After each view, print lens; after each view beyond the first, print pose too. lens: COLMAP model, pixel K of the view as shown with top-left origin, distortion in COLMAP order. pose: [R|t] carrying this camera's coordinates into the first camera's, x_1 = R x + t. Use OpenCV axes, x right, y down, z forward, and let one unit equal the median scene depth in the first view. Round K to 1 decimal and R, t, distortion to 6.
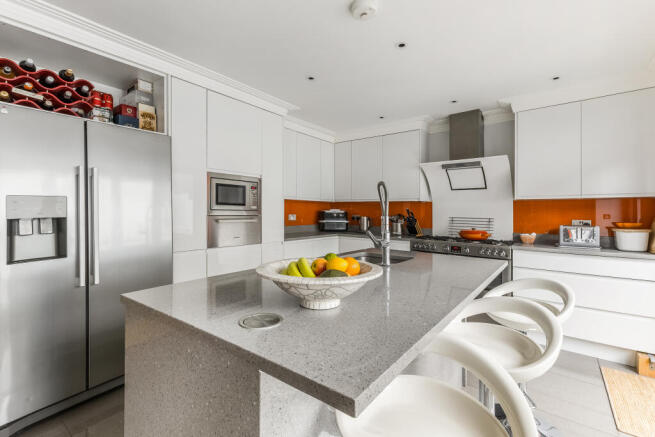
lens RADIAL K [[287.2, 0, 329.0], [0, 287.2, 214.5], [0, 0, 1]] dist [-0.010731, -0.001251]
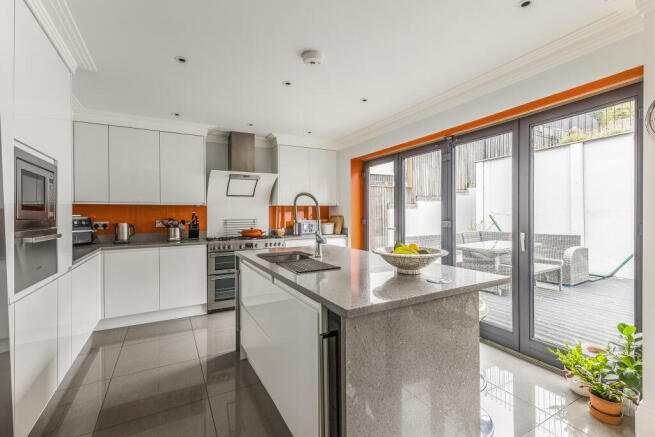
lens RADIAL K [[287.2, 0, 312.8], [0, 287.2, 209.6], [0, 0, 1]] dist [-0.010731, -0.001251]
pose [[0.396193, -0.002688, 0.918163, -0.495221], [0.022781, 0.999717, -0.006903, -0.015071], [-0.917884, 0.023651, 0.396142, 0.237416]]
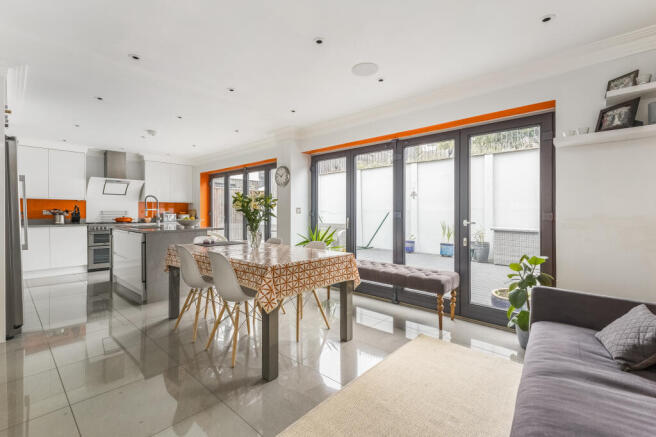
lens RADIAL K [[287.6, 0, 332.6], [0, 287.6, 217.7], [0, 0, 1]] dist [-0.010731, -0.001251]
pose [[0.017463, -0.025444, 0.999524, -1.213977], [0.005416, 0.999664, 0.025353, 0.016620], [-0.999833, 0.004971, 0.017595, -0.353458]]
